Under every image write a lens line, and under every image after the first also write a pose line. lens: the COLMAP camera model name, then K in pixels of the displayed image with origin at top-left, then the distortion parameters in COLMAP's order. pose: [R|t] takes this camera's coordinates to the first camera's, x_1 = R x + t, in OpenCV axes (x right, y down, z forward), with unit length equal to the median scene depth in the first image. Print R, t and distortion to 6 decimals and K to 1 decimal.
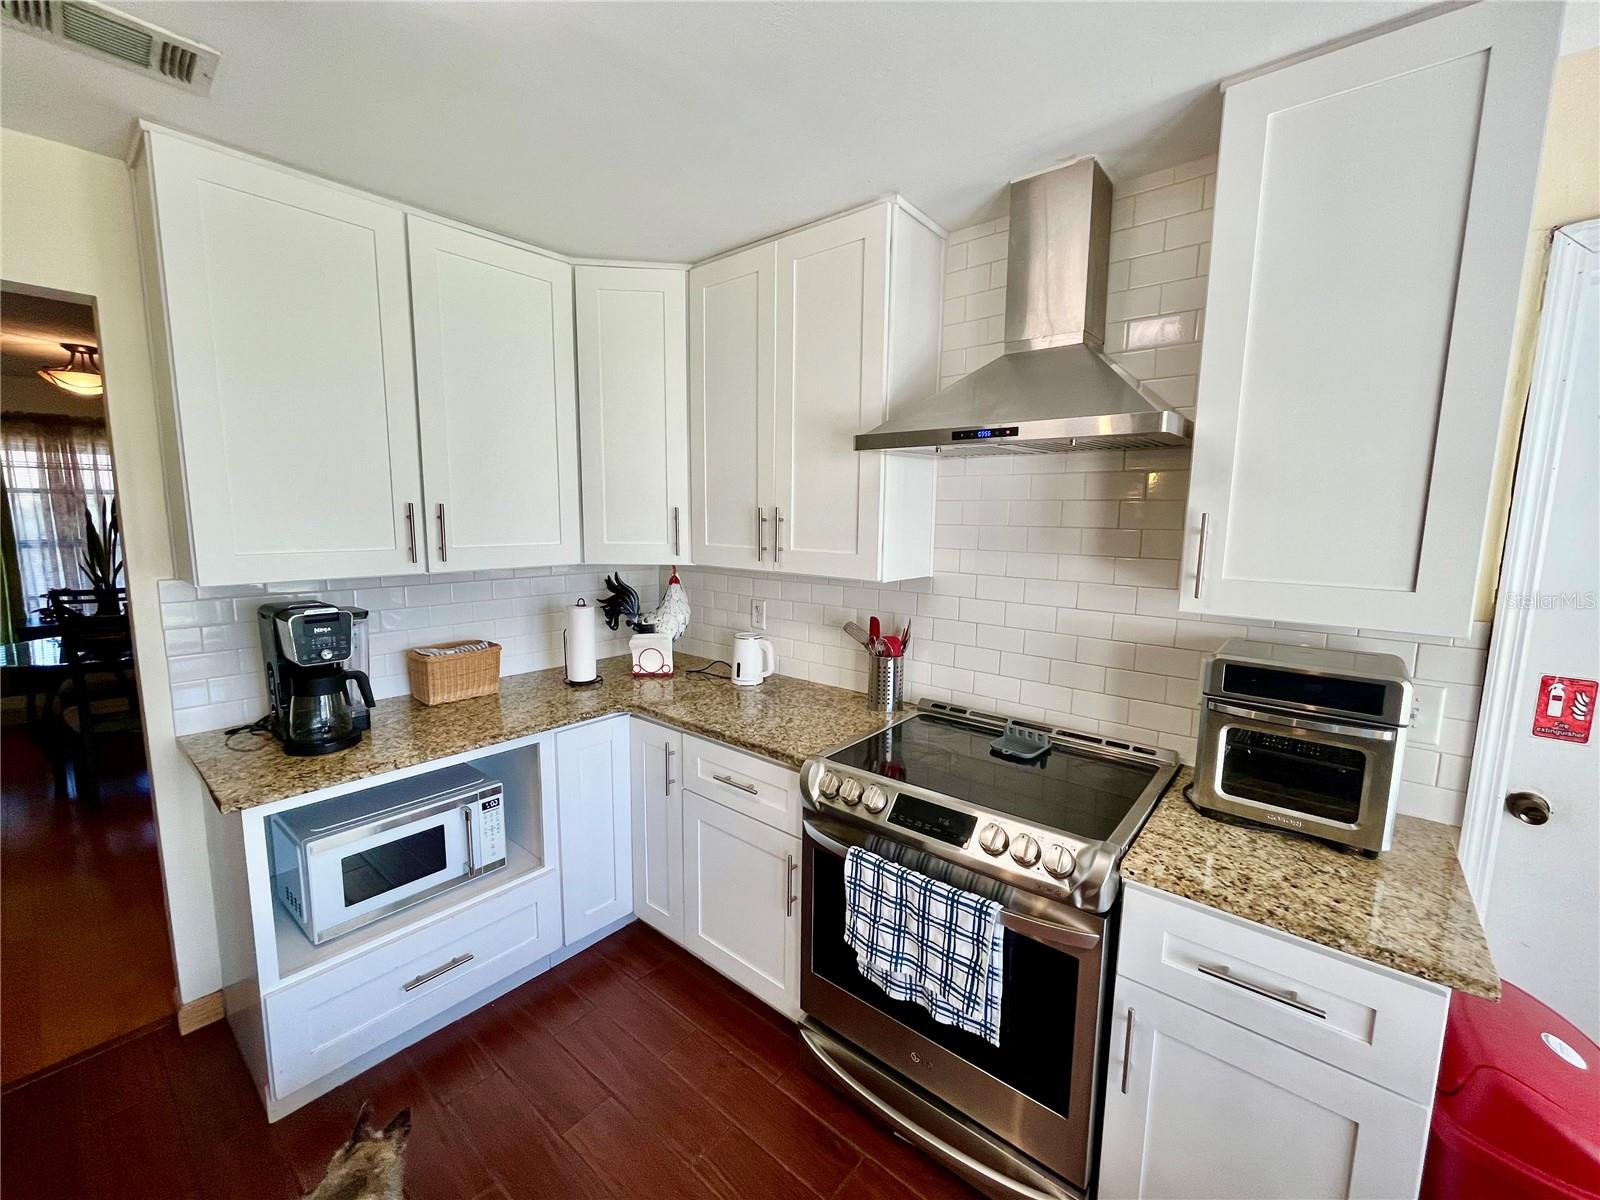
lens RADIAL K [[649.4, 0, 798.5], [0, 649.4, 598.4], [0, 0, 1]] dist [0.014320, 0.000231]
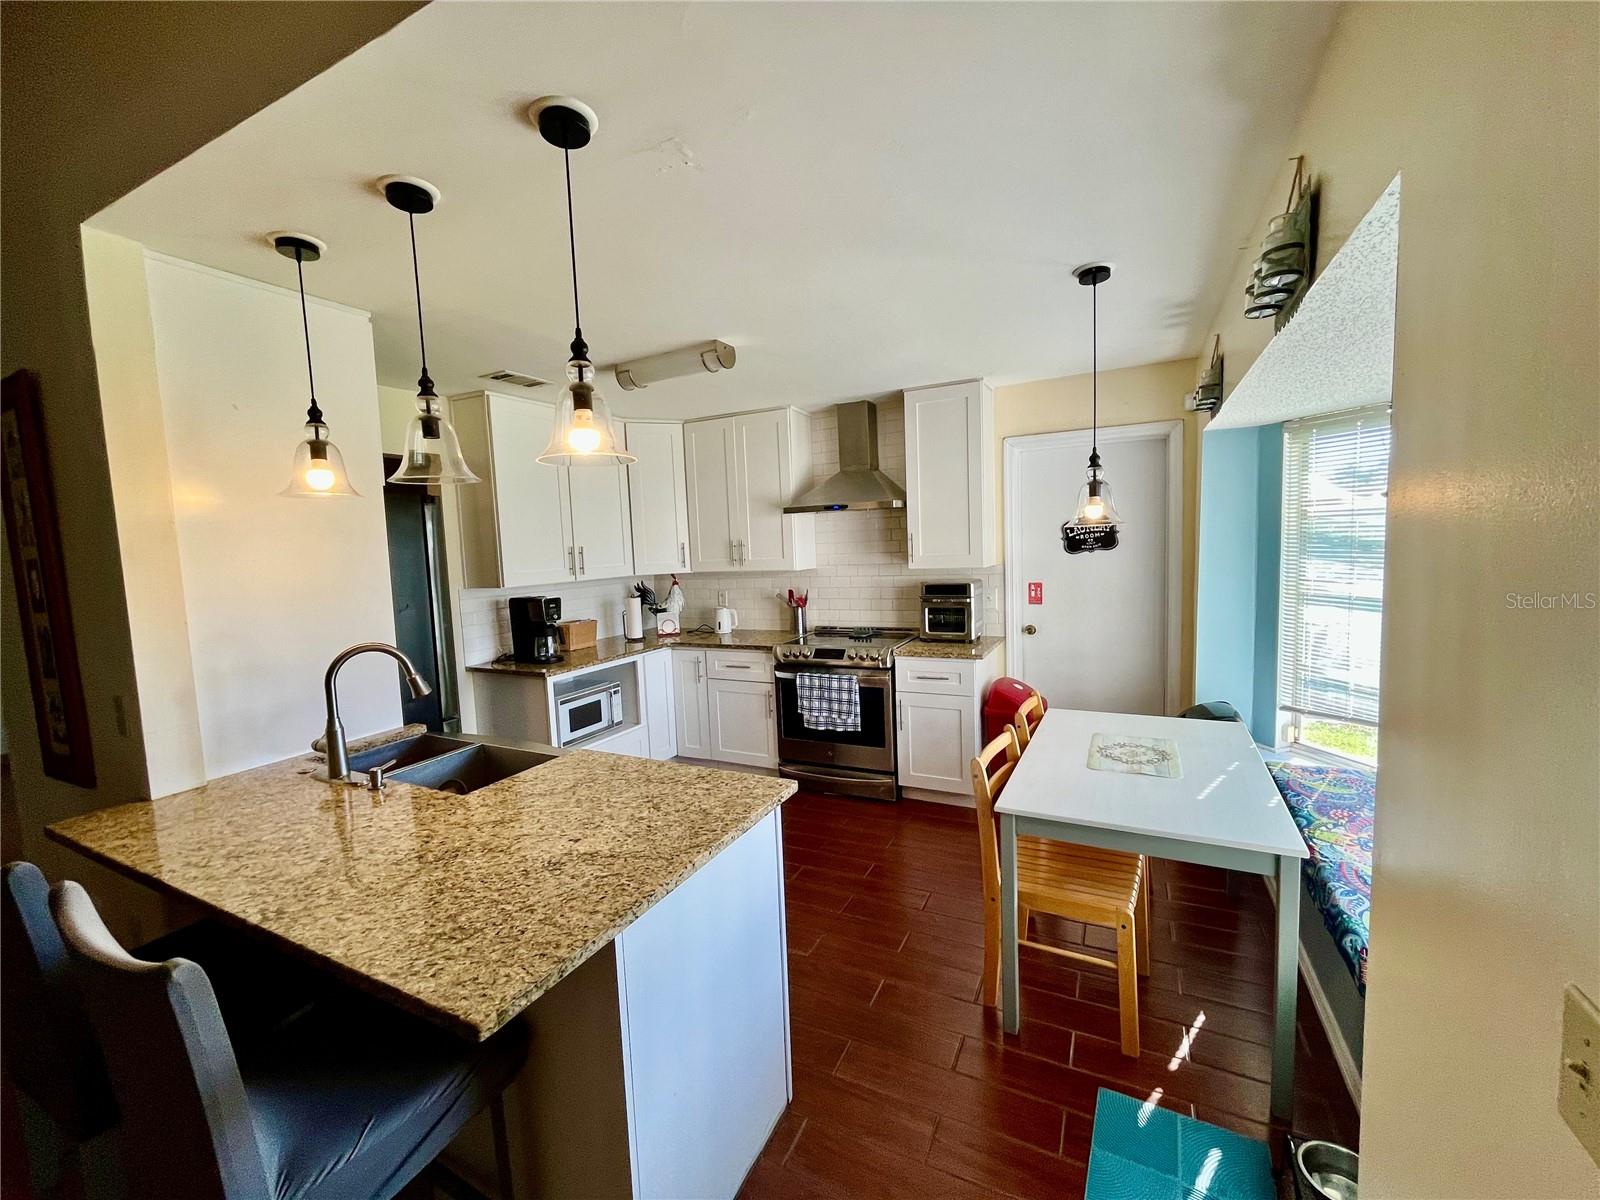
lens RADIAL K [[649.4, 0, 796.7], [0, 649.4, 599.5], [0, 0, 1]] dist [0.014320, 0.000231]
pose [[0.972434, -0.074302, 0.221023, -0.392328], [0.084589, 0.995713, -0.037433, 0.169425], [-0.217293, 0.055098, 0.974550, -1.240056]]
